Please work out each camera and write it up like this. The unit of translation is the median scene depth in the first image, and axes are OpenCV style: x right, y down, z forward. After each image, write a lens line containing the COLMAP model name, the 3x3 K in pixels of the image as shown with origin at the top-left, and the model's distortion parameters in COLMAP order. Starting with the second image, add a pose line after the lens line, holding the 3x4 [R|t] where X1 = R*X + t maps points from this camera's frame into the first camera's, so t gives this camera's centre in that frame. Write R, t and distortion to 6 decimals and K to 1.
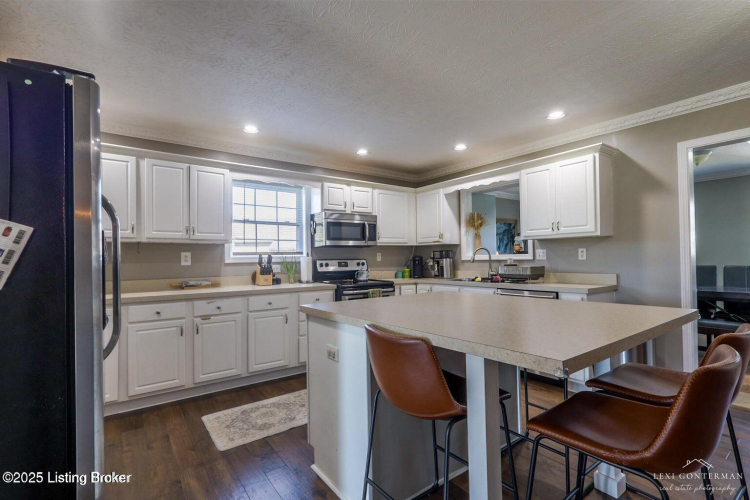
lens RADIAL K [[352.0, 0, 376.2], [0, 352.0, 253.4], [0, 0, 1]] dist [0.001226, 0.000679]
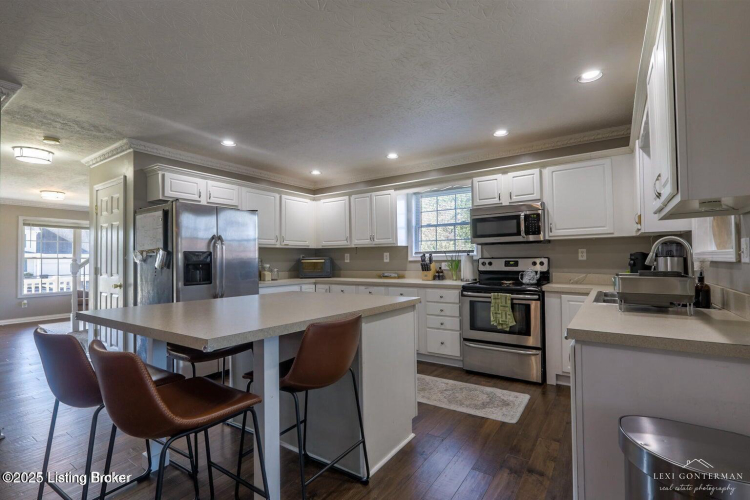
lens RADIAL K [[338.8, 0, 393.3], [0, 338.8, 249.8], [0, 0, 1]] dist [0.000587, 0.000114]
pose [[0.355448, -0.014790, -0.934579, 0.667308], [0.021925, 0.999732, -0.007482, -0.003547], [0.934439, -0.017831, 0.355676, 0.482755]]
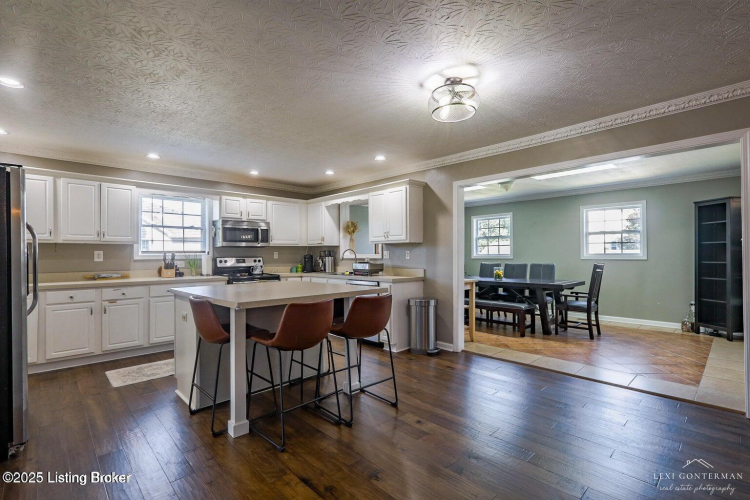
lens RADIAL K [[352.0, 0, 376.2], [0, 352.0, 253.4], [0, 0, 1]] dist [0.001226, 0.000679]
pose [[0.991653, 0.008805, 0.128635, 0.248249], [-0.010005, 0.999912, 0.008682, -0.013402], [-0.128548, -0.009896, 0.991654, -0.330322]]
